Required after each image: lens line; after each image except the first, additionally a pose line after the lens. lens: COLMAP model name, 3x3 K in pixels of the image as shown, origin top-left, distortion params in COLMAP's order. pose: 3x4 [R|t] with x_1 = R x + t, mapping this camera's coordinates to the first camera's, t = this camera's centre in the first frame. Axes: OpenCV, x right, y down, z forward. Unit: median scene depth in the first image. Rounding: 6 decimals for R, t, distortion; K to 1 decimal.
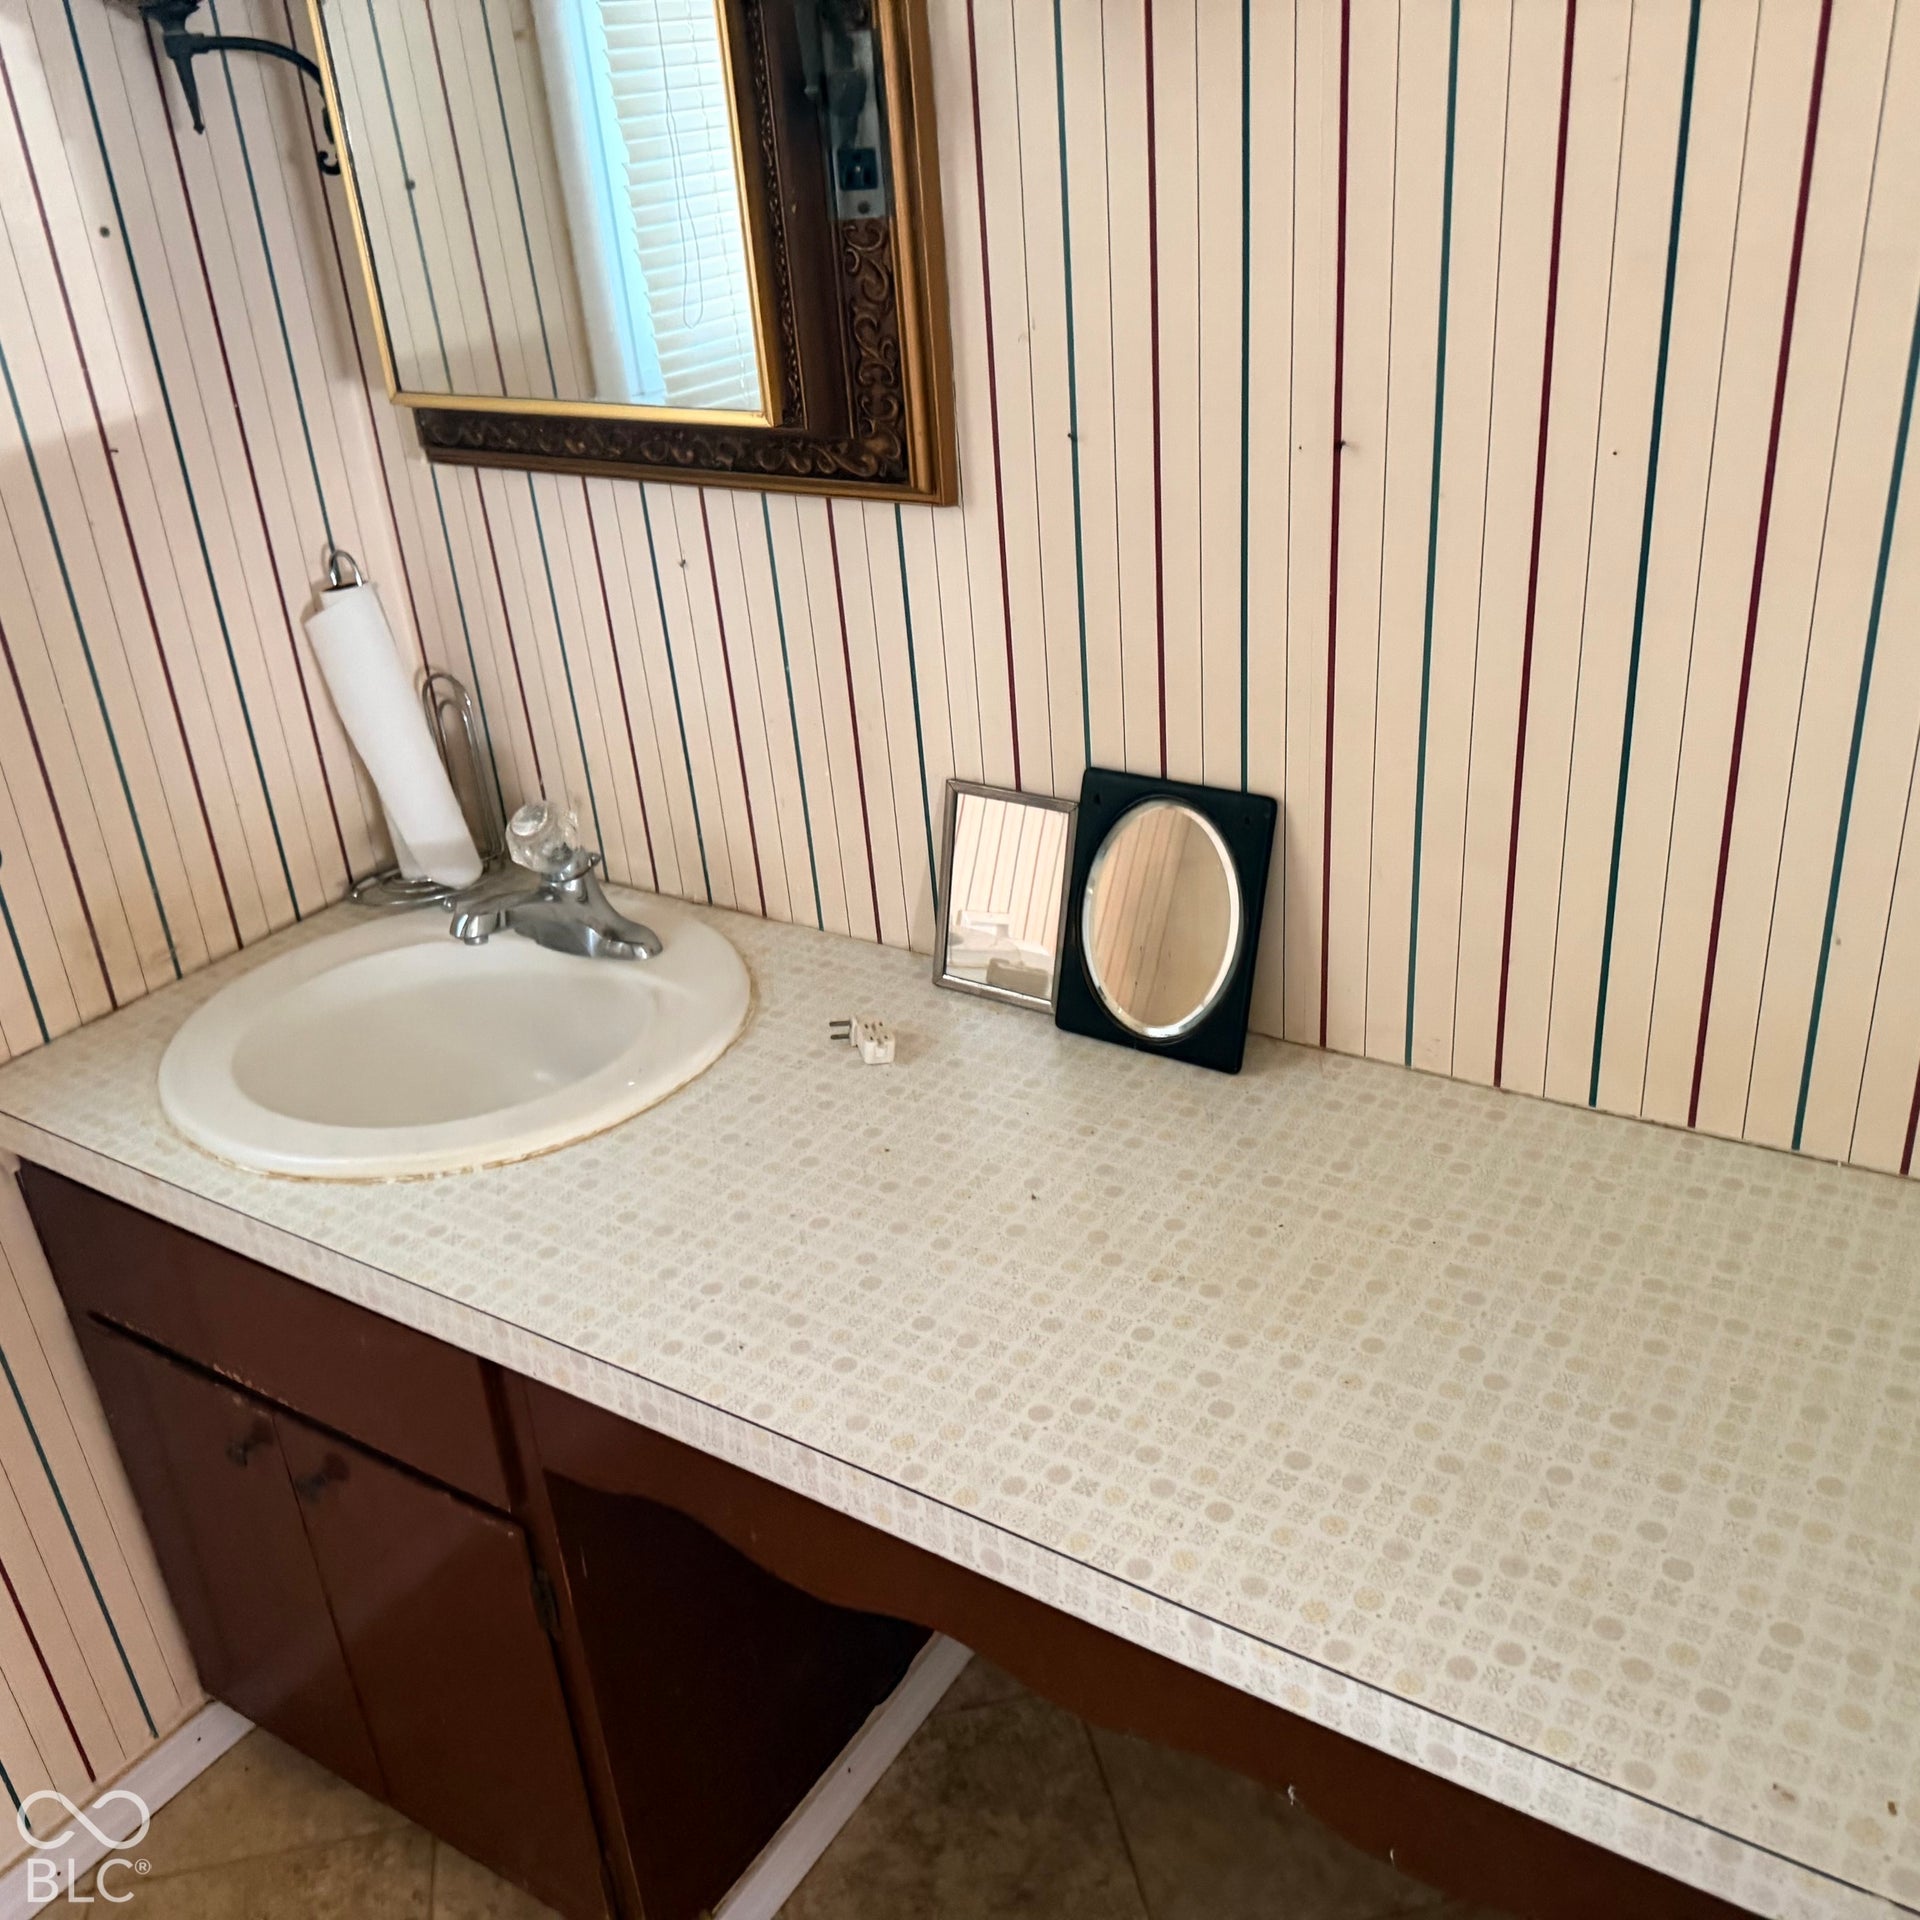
lens RADIAL K [[1802.6, 0, 960.0], [0, 1802.6, 960.0], [0, 0, 1]] dist [0.107880, -0.144059]
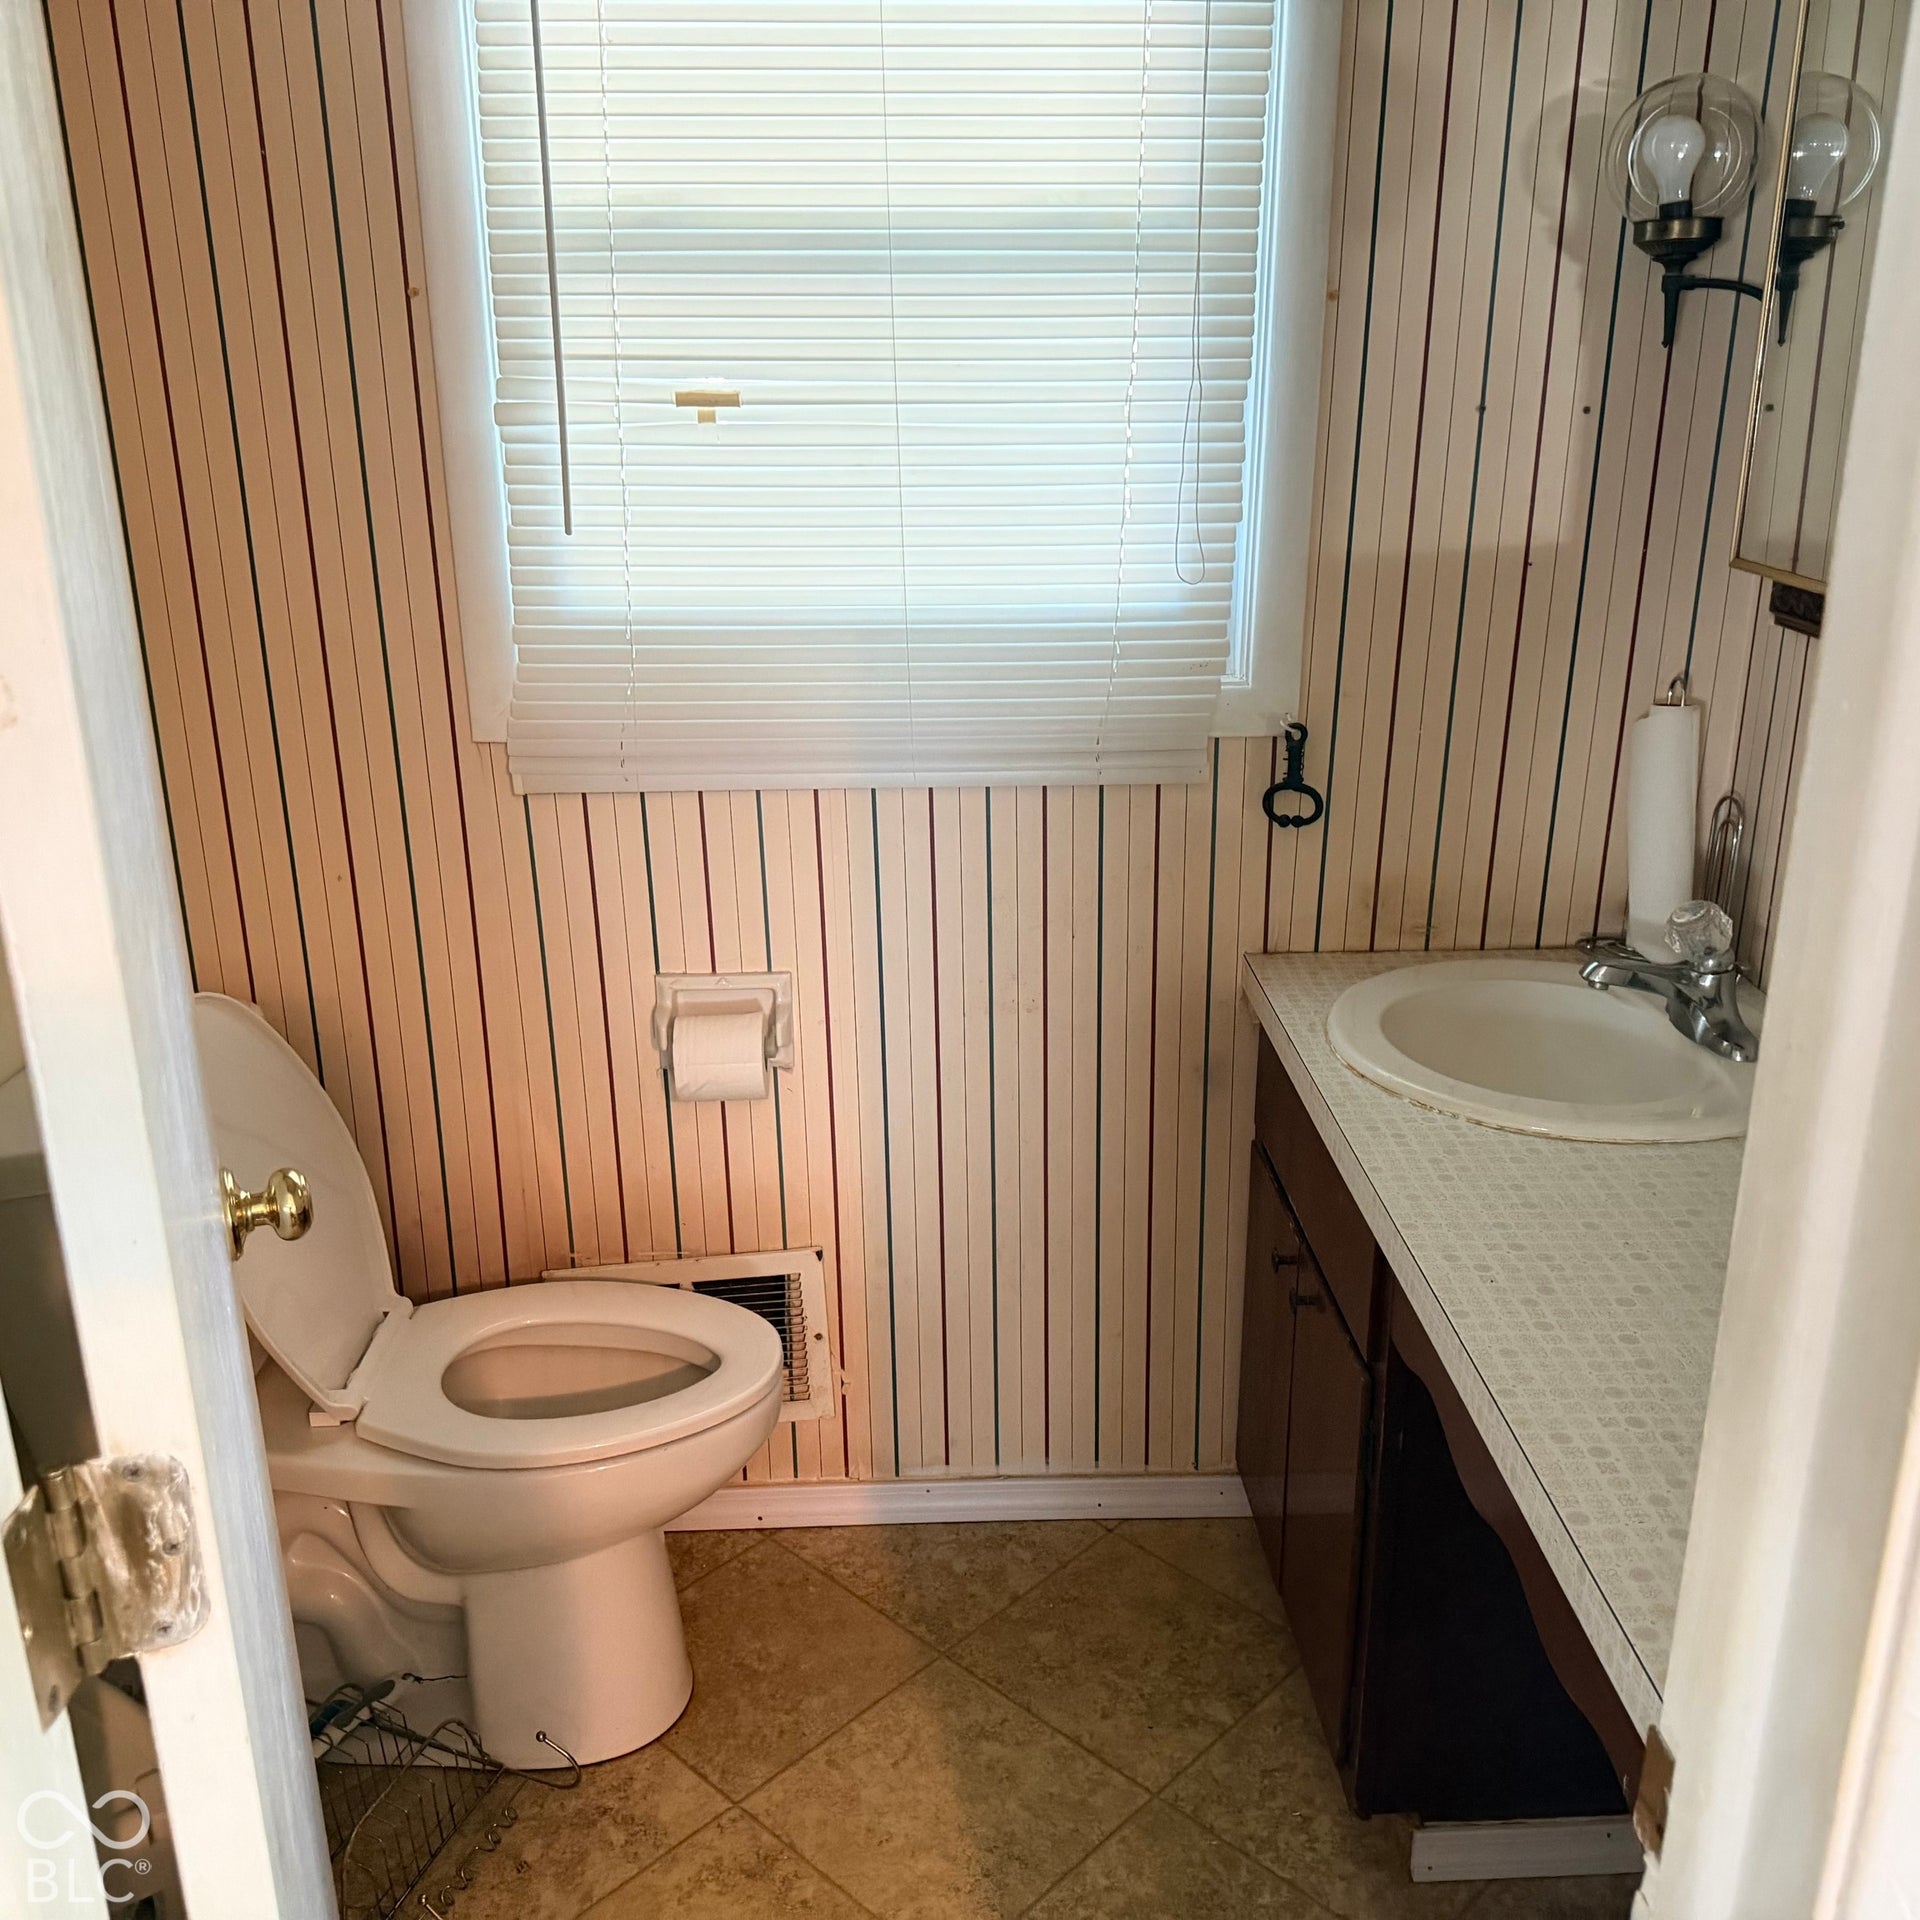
lens RADIAL K [[1832.4, 0, 960.0], [0, 1832.4, 960.0], [0, 0, 1]] dist [0.174707, -0.354058]
pose [[0.571339, 0.327901, -0.752364, 0.420143], [-0.400892, 0.911414, 0.092786, 0.028882], [0.716140, 0.248605, 0.652180, -0.121886]]
